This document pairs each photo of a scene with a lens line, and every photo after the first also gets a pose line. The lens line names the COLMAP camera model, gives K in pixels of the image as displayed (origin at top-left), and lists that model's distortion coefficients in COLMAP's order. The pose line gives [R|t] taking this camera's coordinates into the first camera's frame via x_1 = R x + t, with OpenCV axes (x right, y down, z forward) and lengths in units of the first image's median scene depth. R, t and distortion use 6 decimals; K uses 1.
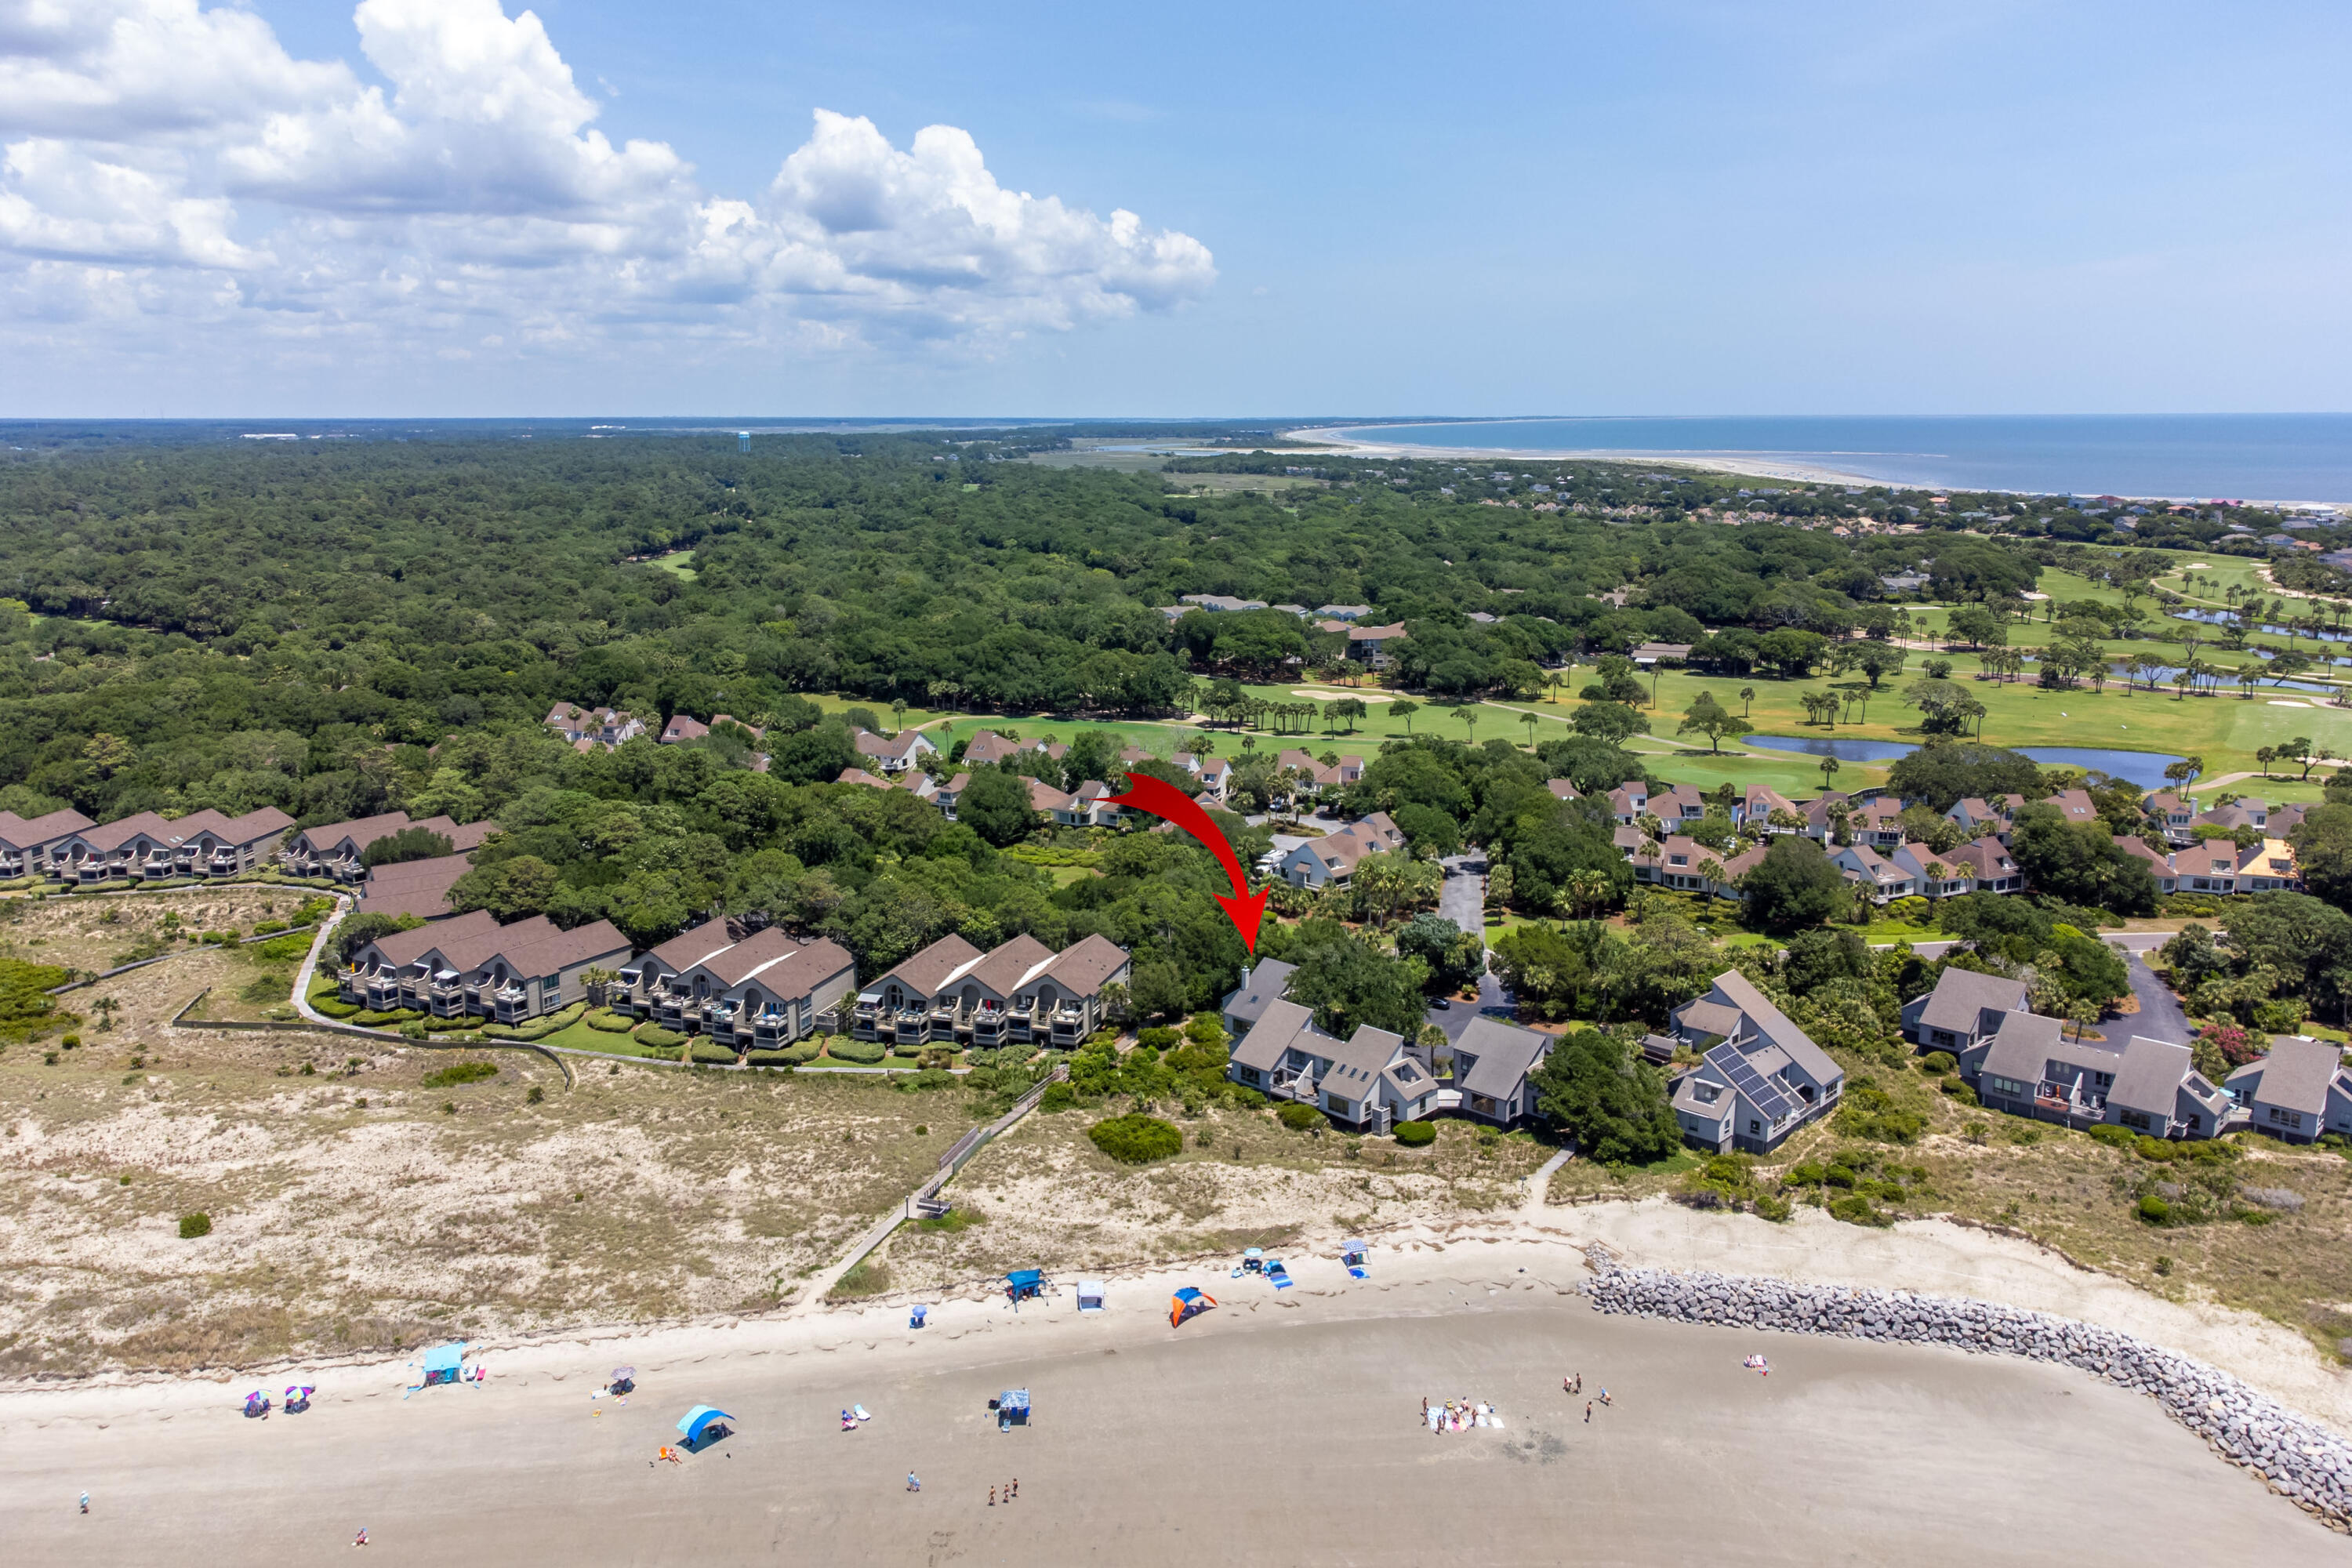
lens RADIAL K [[1665.9, 0, 1216.1], [0, 1665.9, 810.6], [0, 0, 1]] dist [0.024602, 0.004871]
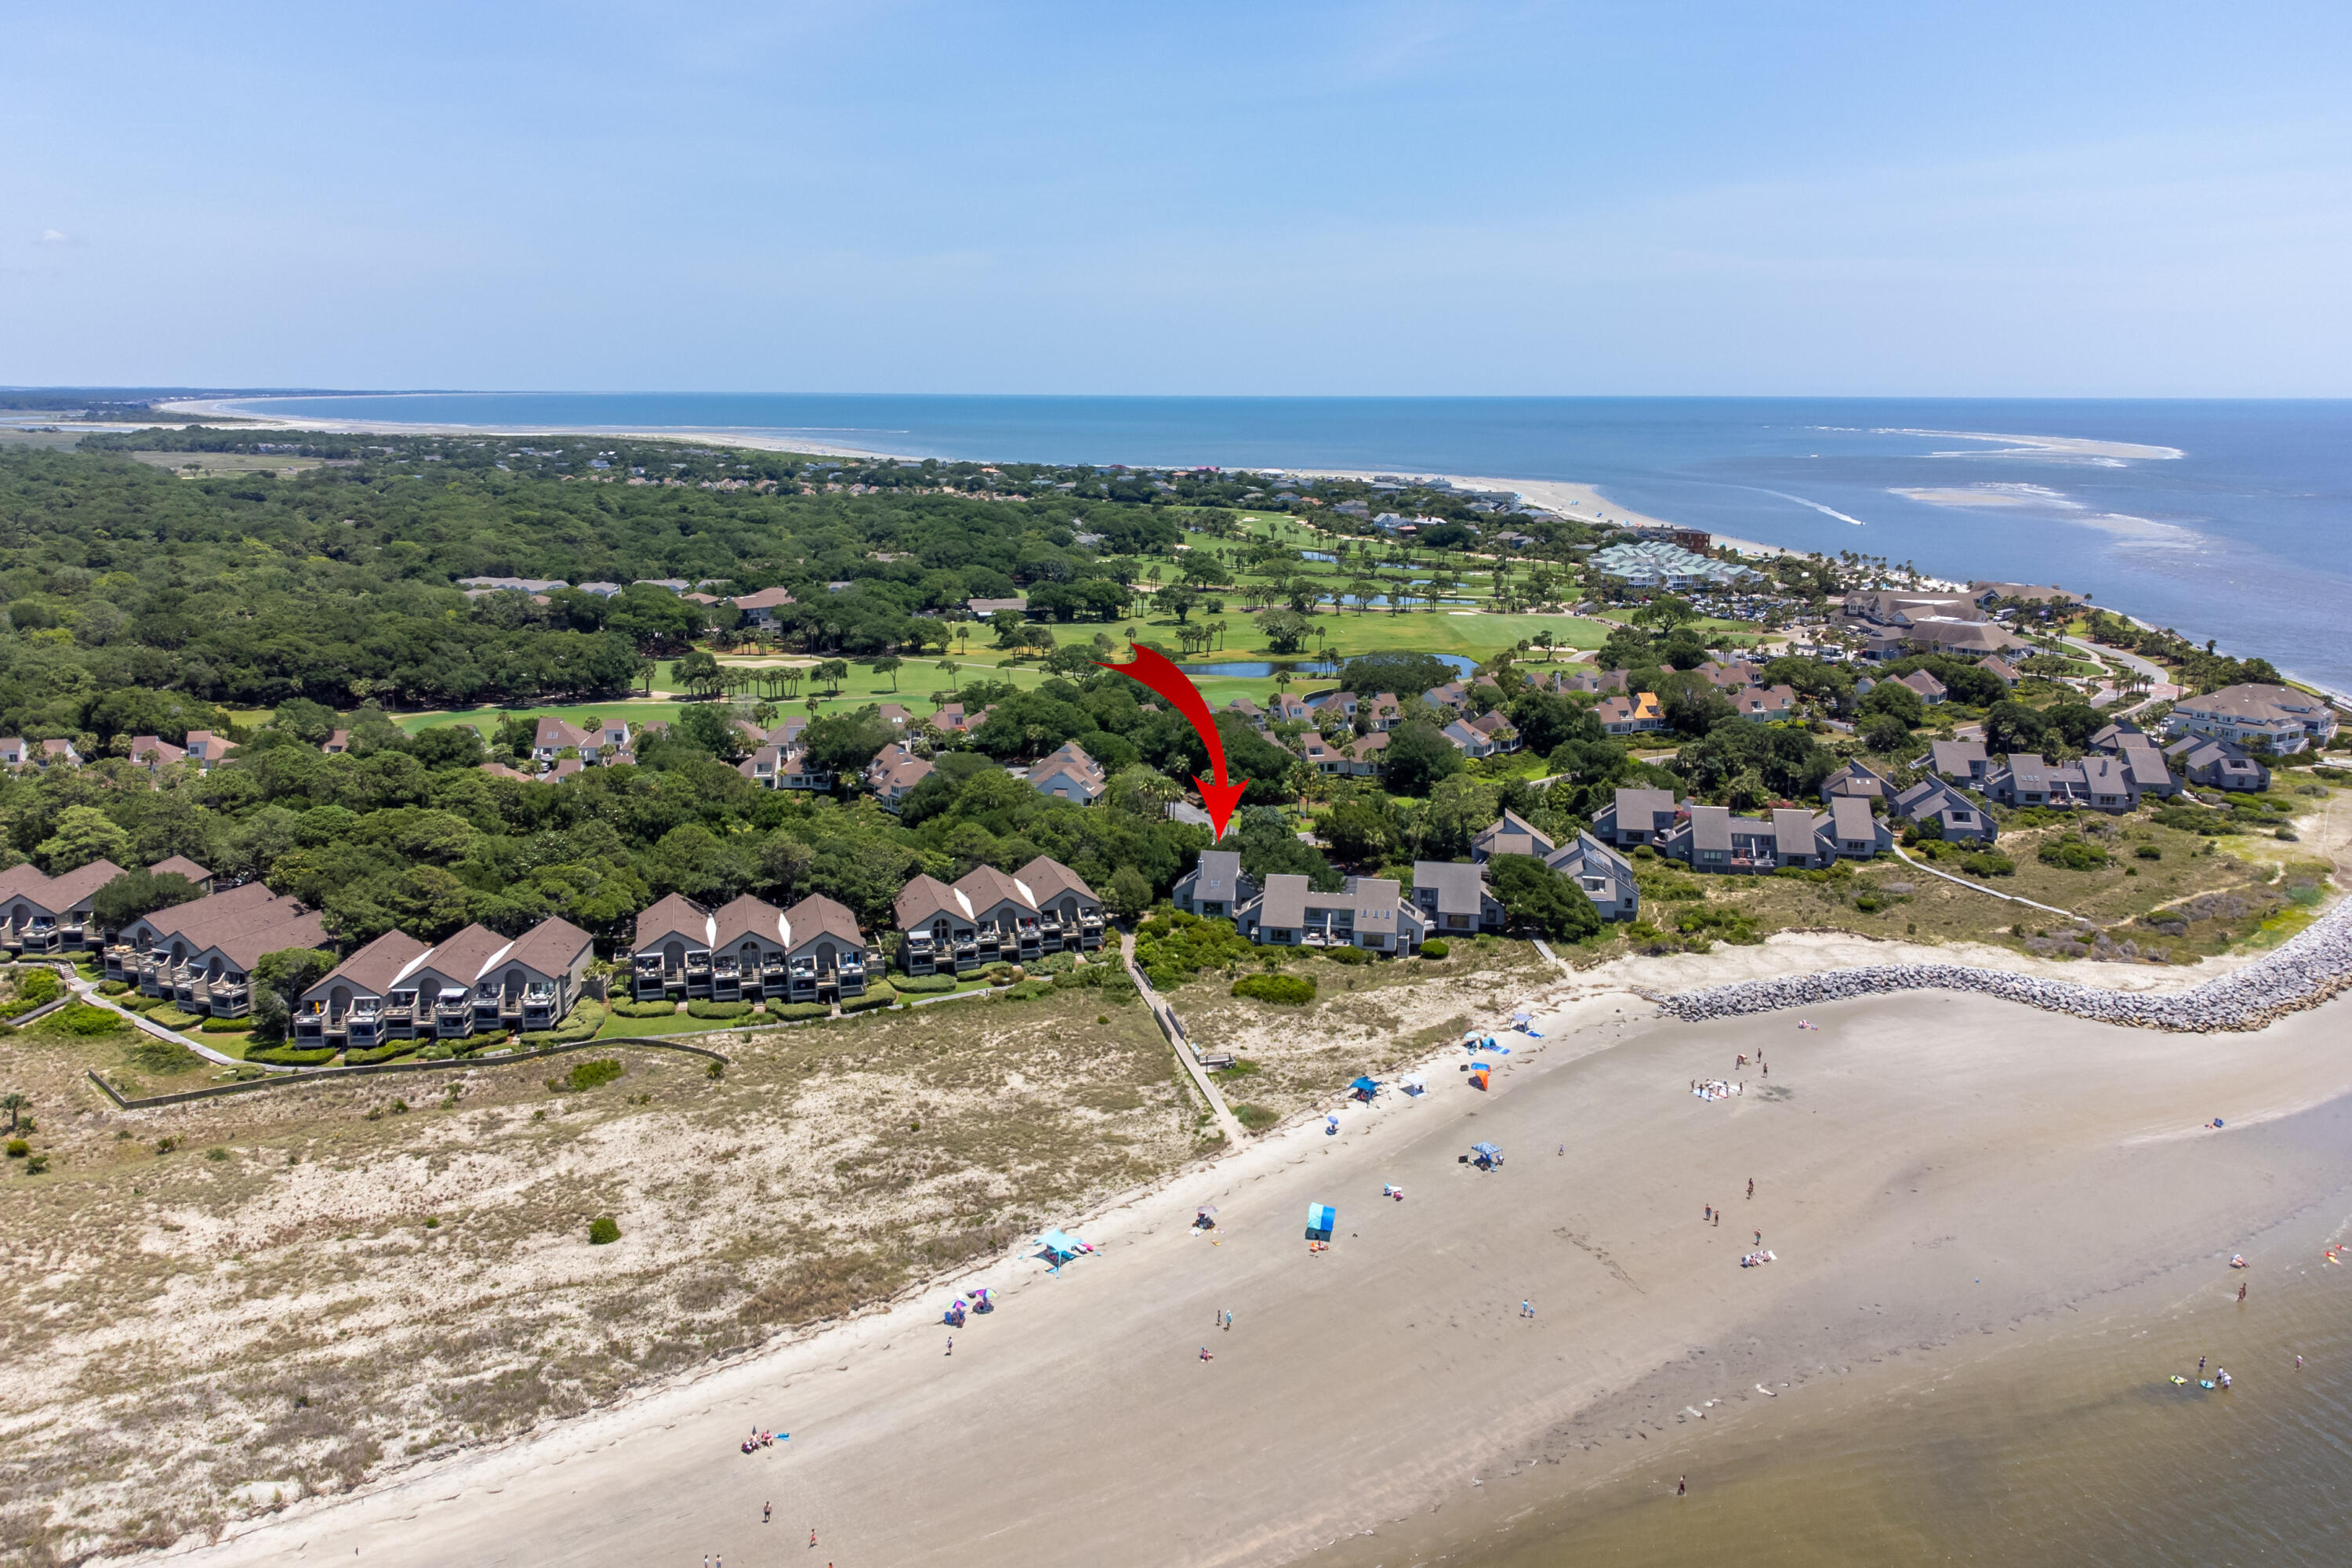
lens RADIAL K [[1679.6, 0, 1172.9], [0, 1679.6, 716.4], [0, 0, 1]] dist [0.037792, 0.001043]
pose [[0.843740, -0.095648, 0.528161, -0.631609], [0.117770, 0.993006, -0.008308, 0.002663], [-0.523672, 0.069211, 0.849104, -0.000517]]
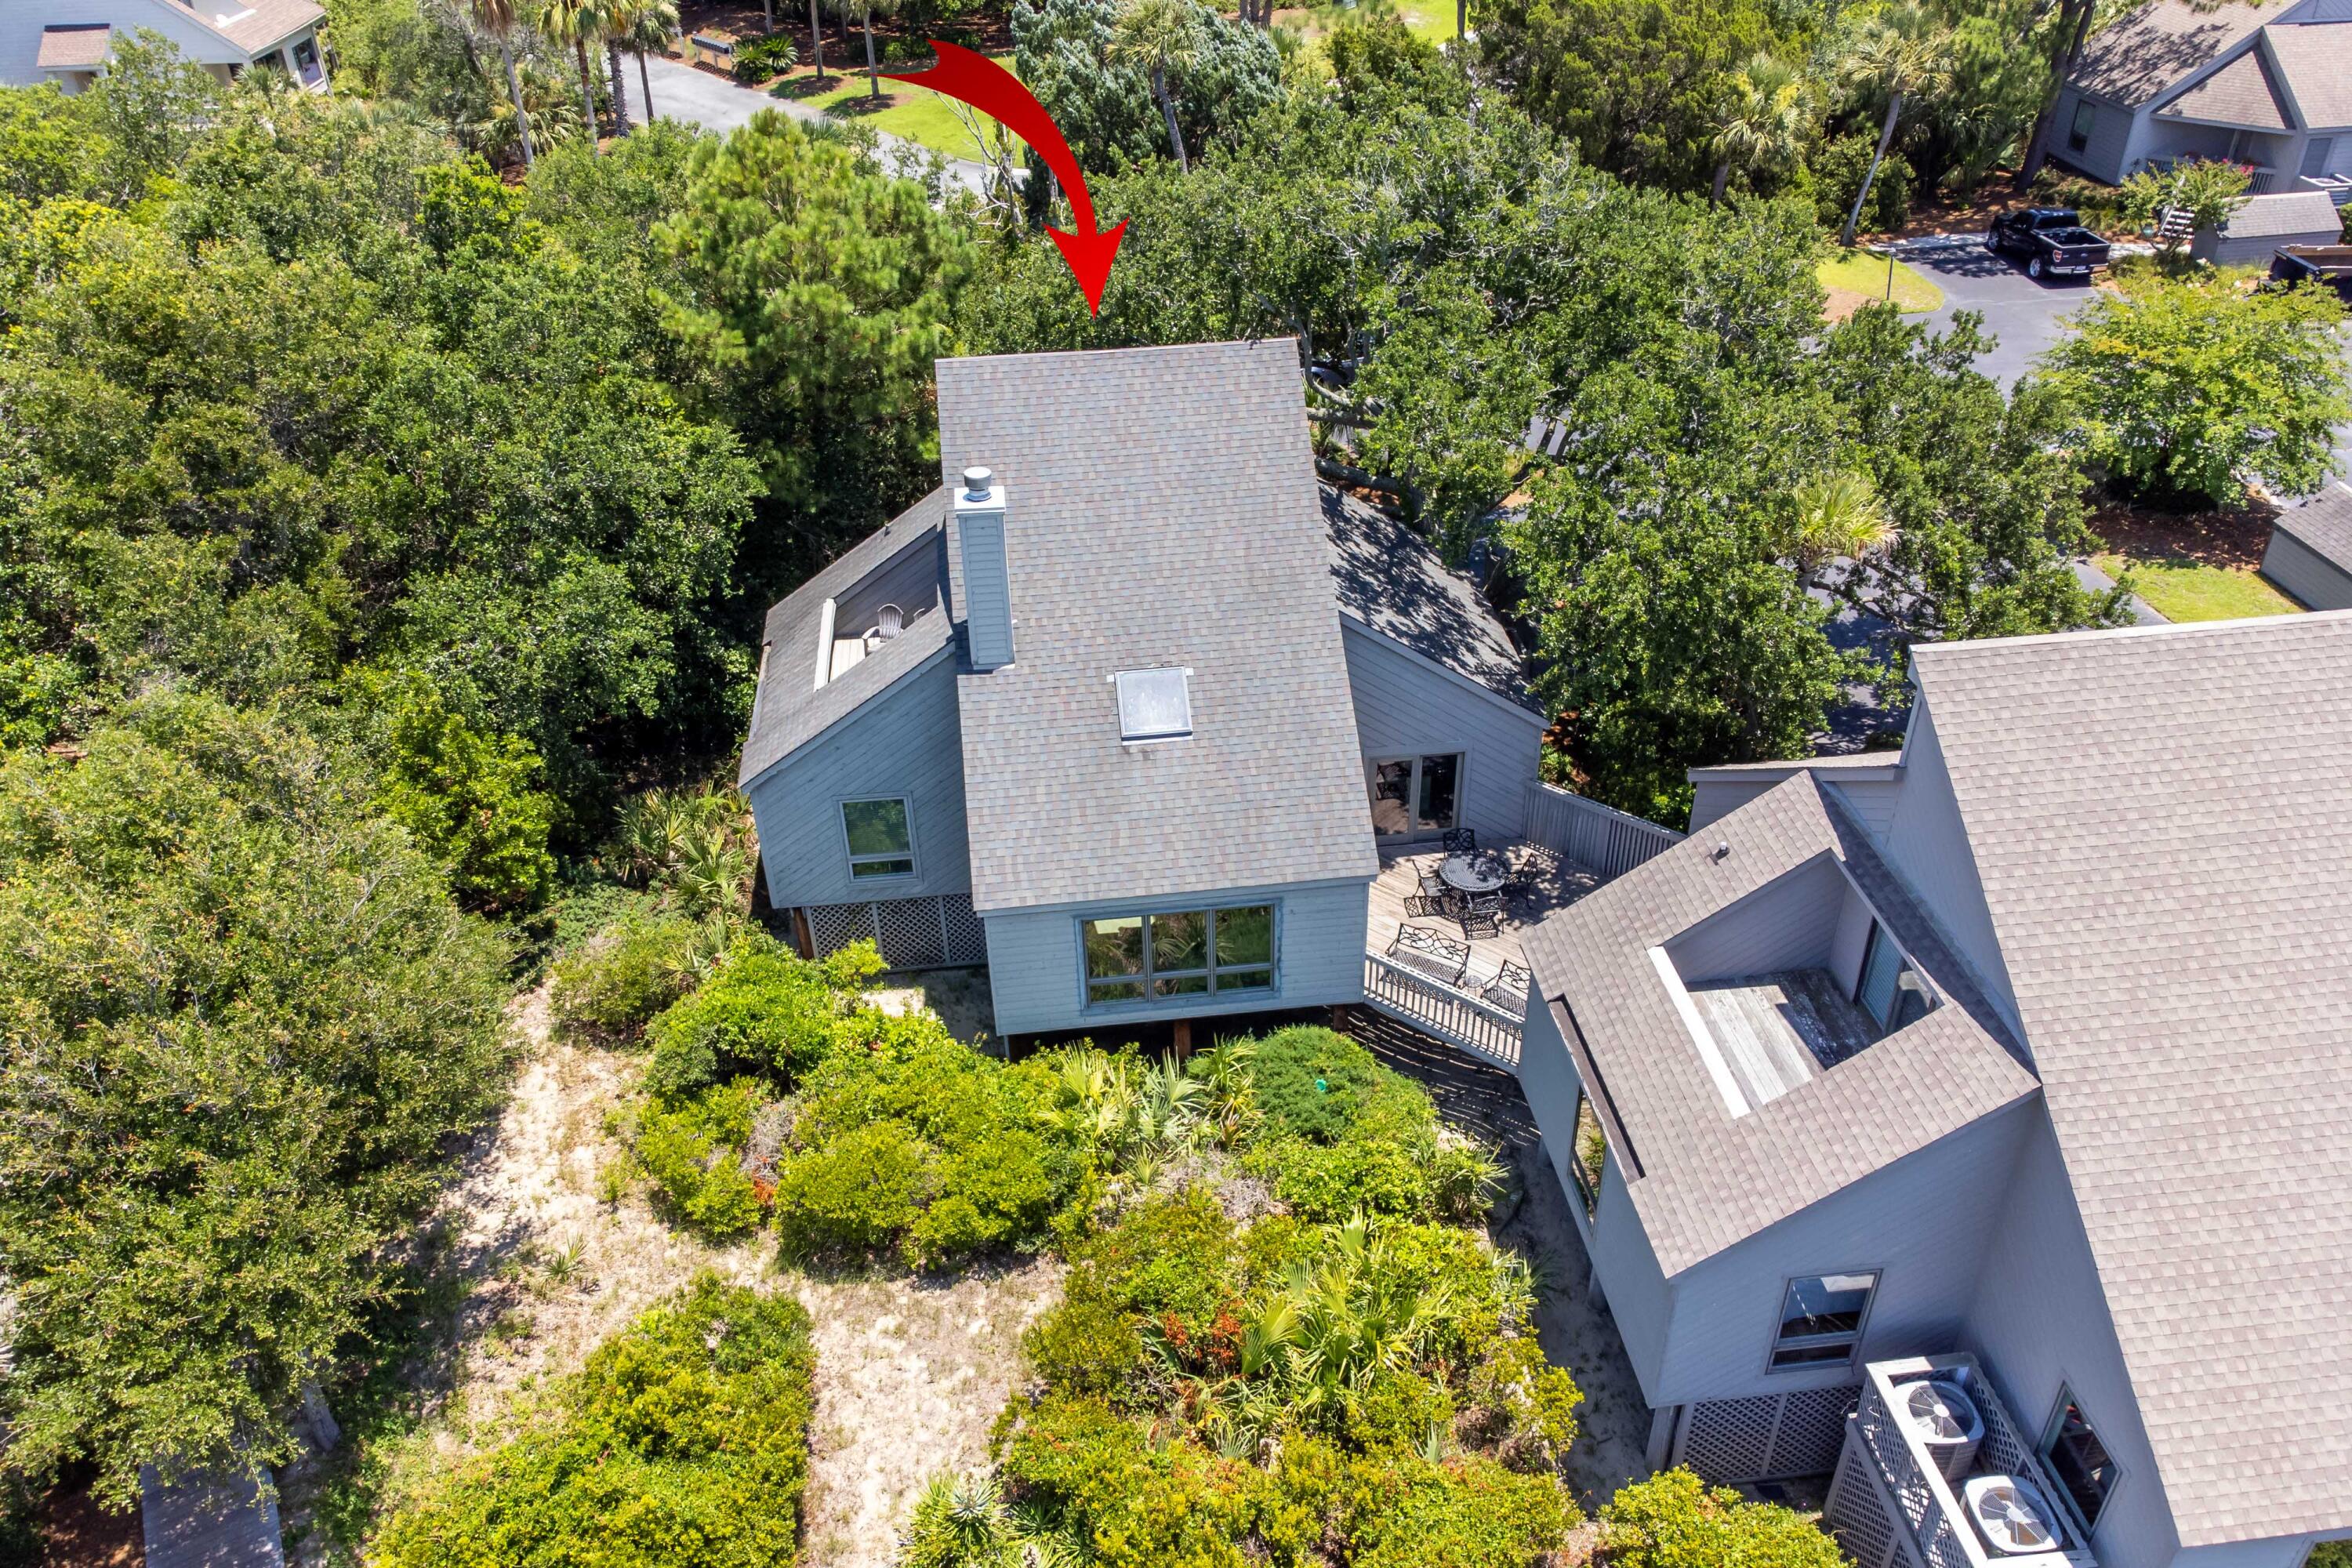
lens RADIAL K [[1751.8, 0, 1168.0], [0, 1751.8, 794.8], [0, 0, 1]] dist [0.014881, 0.001790]
pose [[0.665031, -0.439622, 0.603711, -0.057174], [0.193527, 0.882212, 0.429242, 0.066951], [-0.721305, -0.168625, 0.671777, 0.933024]]
